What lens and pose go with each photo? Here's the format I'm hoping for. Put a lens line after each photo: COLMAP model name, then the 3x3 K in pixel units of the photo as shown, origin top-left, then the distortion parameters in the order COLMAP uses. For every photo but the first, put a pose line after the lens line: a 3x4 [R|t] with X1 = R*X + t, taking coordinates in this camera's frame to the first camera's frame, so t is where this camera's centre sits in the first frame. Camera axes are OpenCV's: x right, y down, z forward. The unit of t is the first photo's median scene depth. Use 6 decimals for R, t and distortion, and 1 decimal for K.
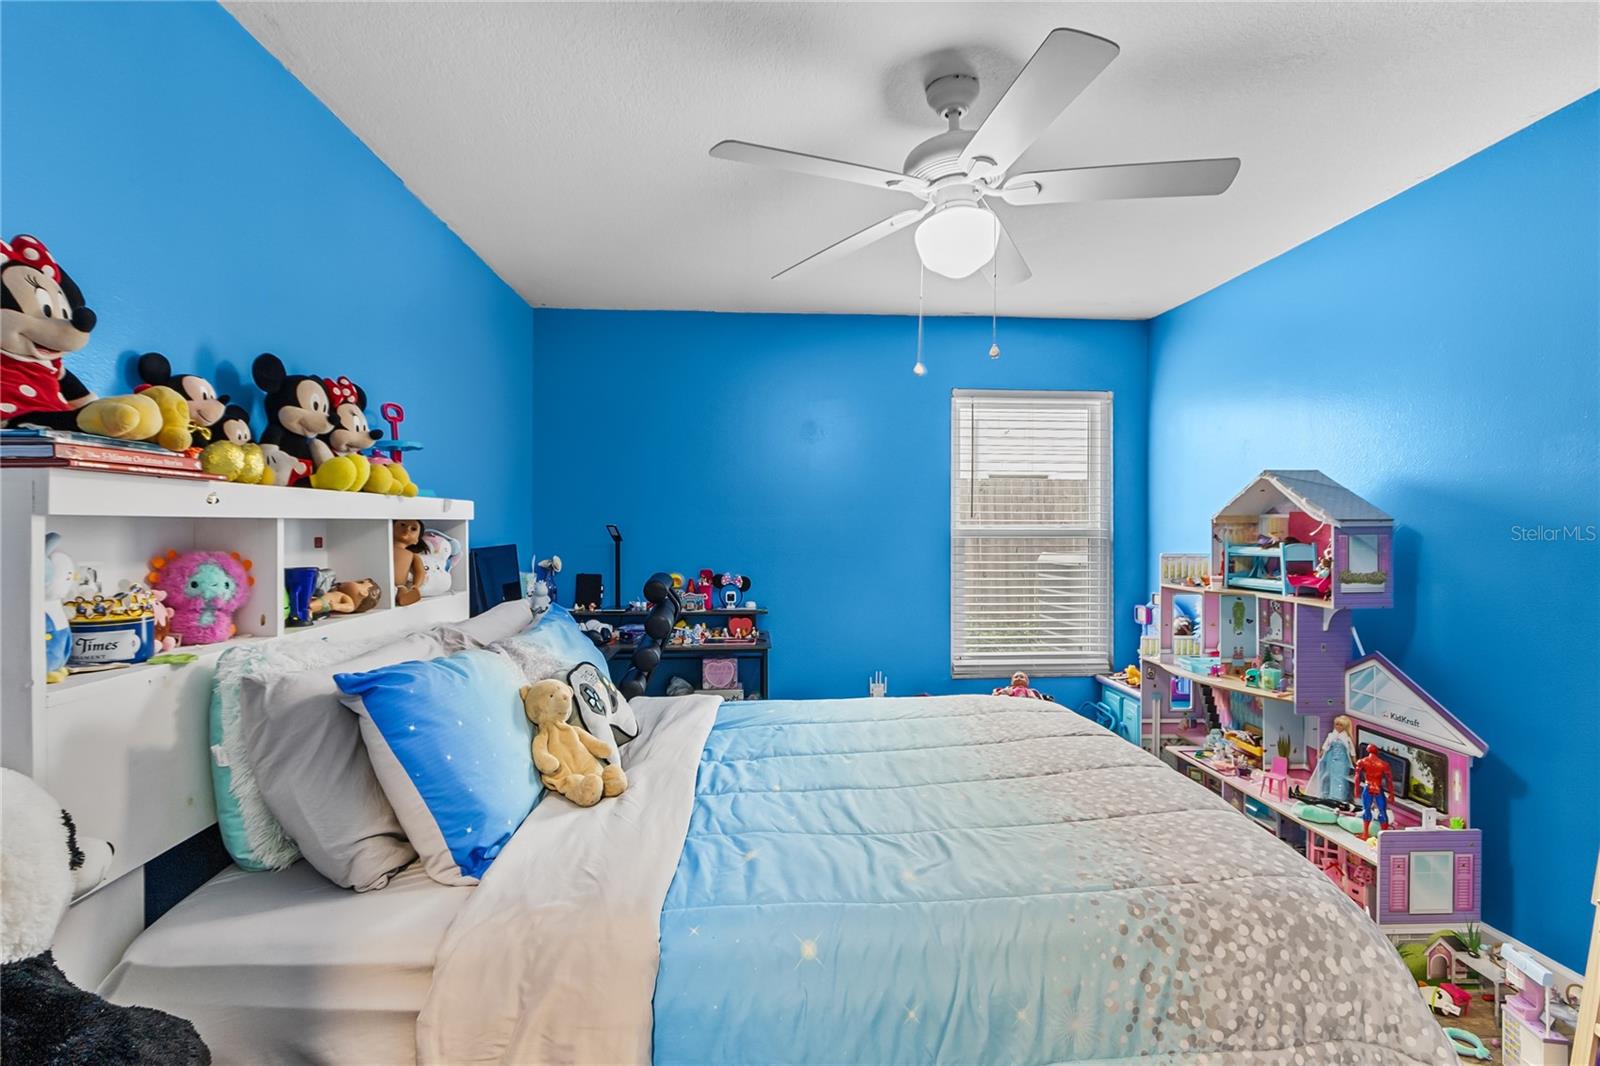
lens RADIAL K [[754.5, 0, 800.0], [0, 754.5, 533.0], [0, 0, 1]] dist [0.003314, 0.000327]
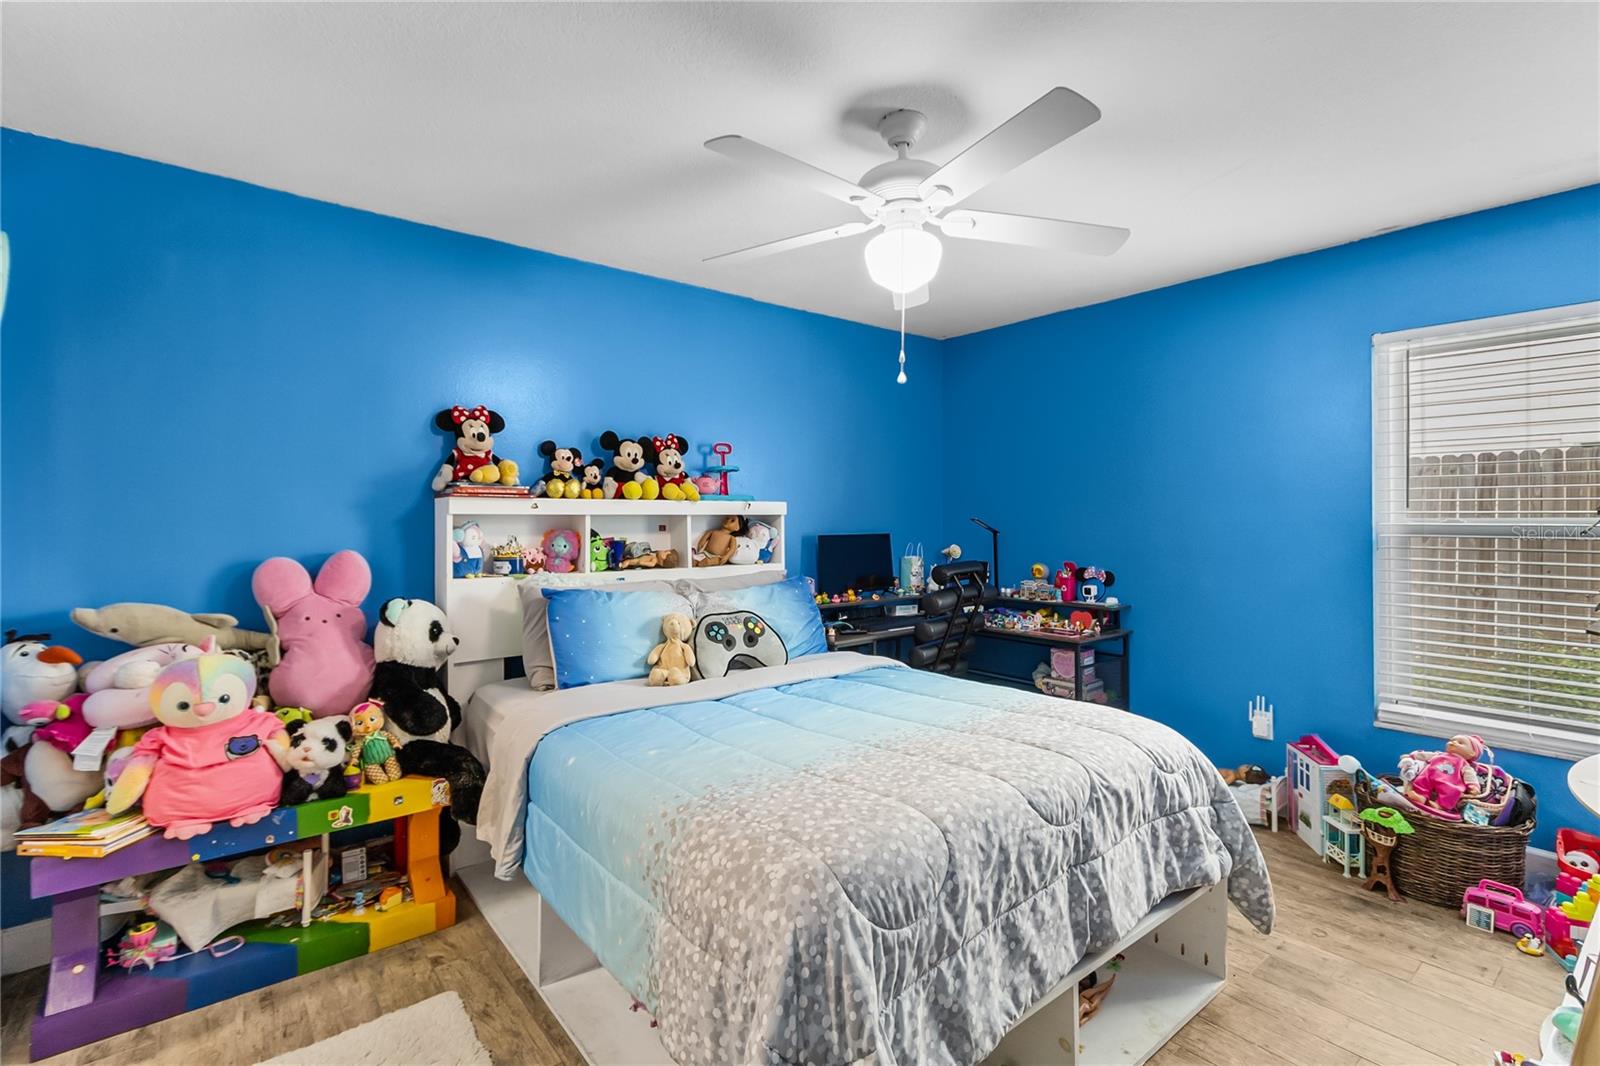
lens RADIAL K [[738.7, 0, 799.6], [0, 738.7, 525.6], [0, 0, 1]] dist [0.004669, 0.000432]
pose [[0.580000, 0.007609, -0.814581, 0.821850], [-0.009388, 0.999952, 0.002656, -0.000737], [0.814562, 0.006107, 0.580044, 0.211121]]
